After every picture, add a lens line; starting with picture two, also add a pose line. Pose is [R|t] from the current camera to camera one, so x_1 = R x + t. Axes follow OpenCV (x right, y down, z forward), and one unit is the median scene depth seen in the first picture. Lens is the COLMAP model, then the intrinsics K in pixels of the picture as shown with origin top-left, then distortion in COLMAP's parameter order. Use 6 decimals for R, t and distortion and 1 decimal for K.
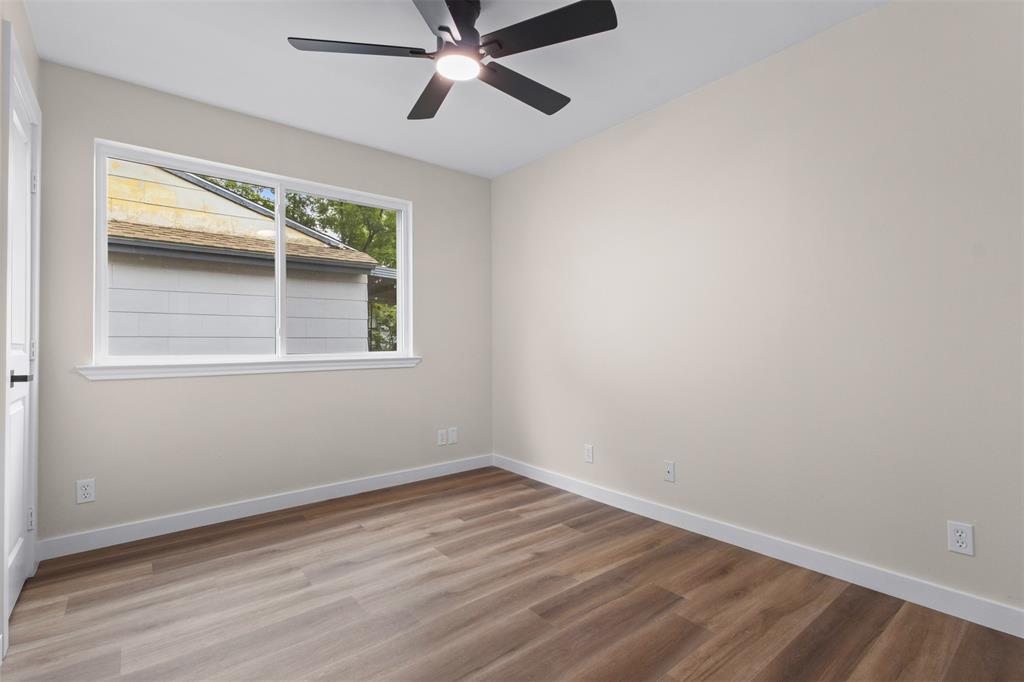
lens RADIAL K [[473.1, 0, 503.6], [0, 473.1, 338.3], [0, 0, 1]] dist [0.001743, 0.000270]
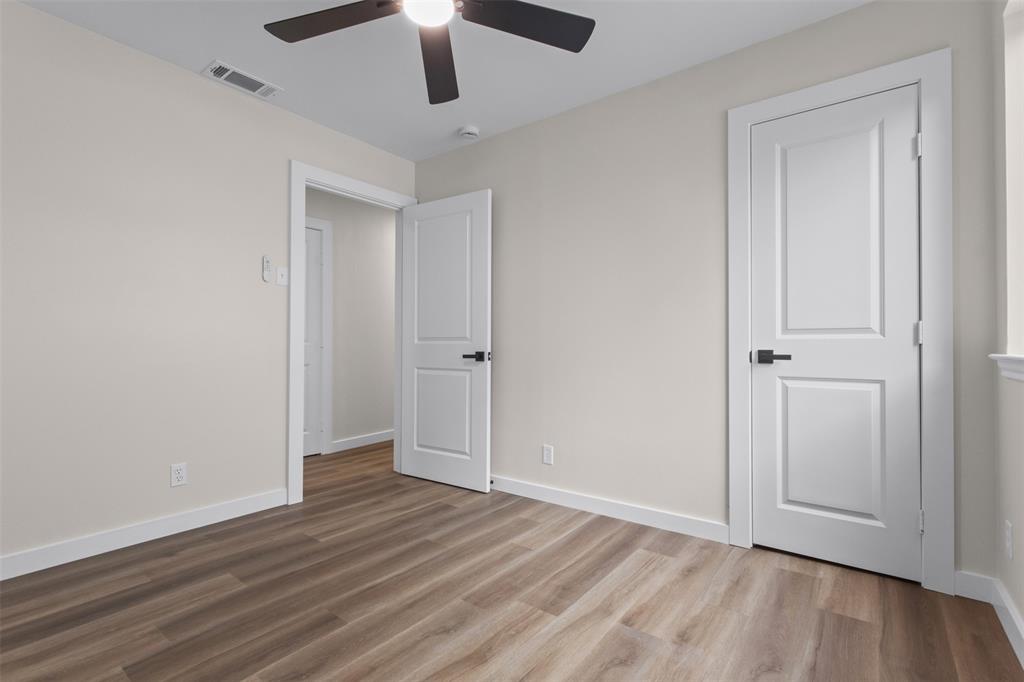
lens RADIAL K [[473.1, 0, 512.1], [0, 473.1, 343.9], [0, 0, 1]] dist [0.001743, 0.000270]
pose [[-0.969313, 0.002226, -0.245818, -0.028181], [0.008313, 0.999684, -0.023730, 0.063577], [0.245687, -0.025045, -0.969026, 1.860066]]
